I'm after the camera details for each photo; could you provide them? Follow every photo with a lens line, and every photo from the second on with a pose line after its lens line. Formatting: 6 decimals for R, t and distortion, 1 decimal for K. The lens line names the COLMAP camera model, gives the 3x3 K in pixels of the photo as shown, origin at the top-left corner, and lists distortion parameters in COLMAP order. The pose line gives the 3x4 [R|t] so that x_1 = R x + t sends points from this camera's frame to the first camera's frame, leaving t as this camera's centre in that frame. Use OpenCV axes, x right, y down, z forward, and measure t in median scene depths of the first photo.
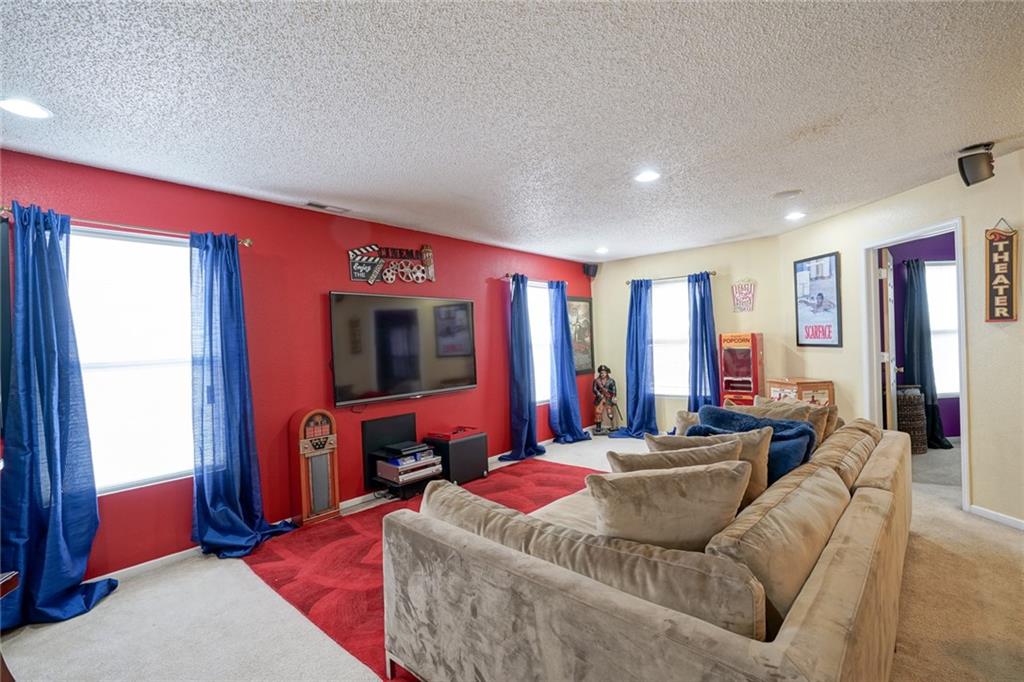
lens RADIAL K [[463.7, 0, 508.8], [0, 463.7, 343.3], [0, 0, 1]] dist [-0.002882, 0.000794]
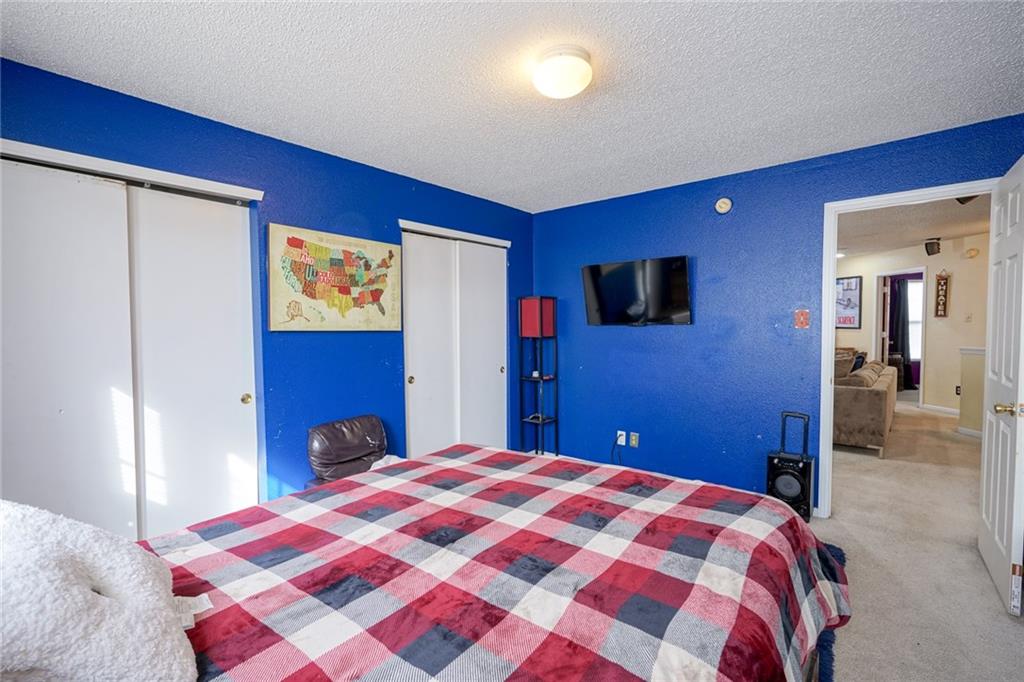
lens RADIAL K [[463.7, 0, 510.1], [0, 463.7, 344.3], [0, 0, 1]] dist [-0.002882, 0.000794]
pose [[0.999352, 0.022126, 0.028373, -0.491089], [-0.023242, 0.998945, 0.039599, 0.020076], [-0.027467, -0.040232, 0.998813, -0.541652]]
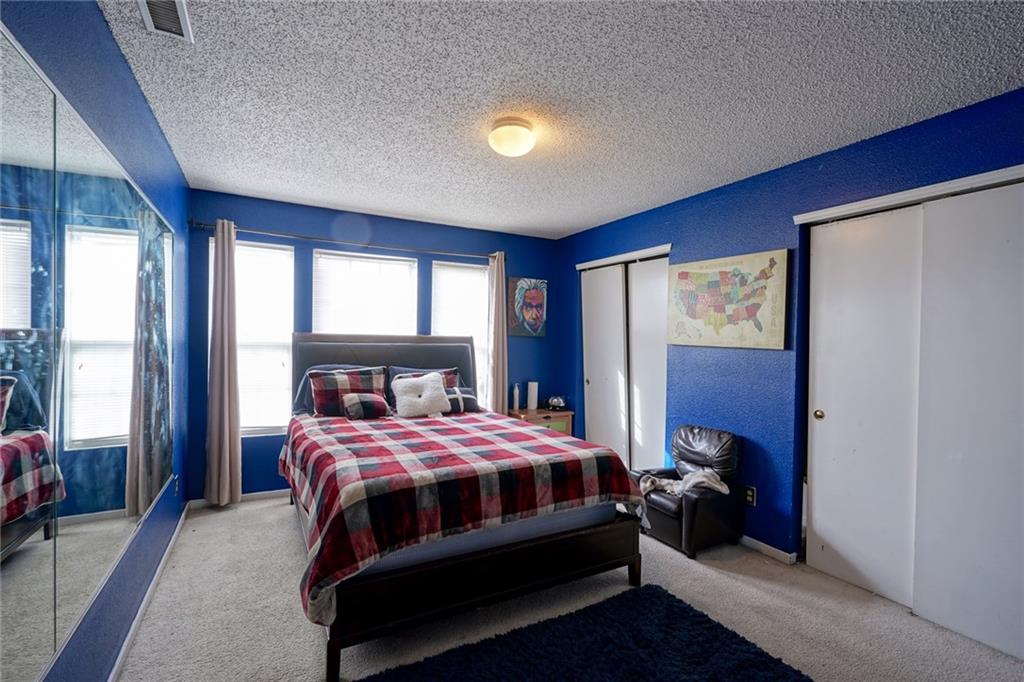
lens RADIAL K [[463.7, 0, 511.9], [0, 463.7, 338.5], [0, 0, 1]] dist [-0.002882, 0.000794]
pose [[-0.342912, 0.023658, -0.939069, 0.608262], [-0.009563, 0.999543, 0.028673, -0.014565], [0.939319, 0.018812, -0.342529, 0.676785]]
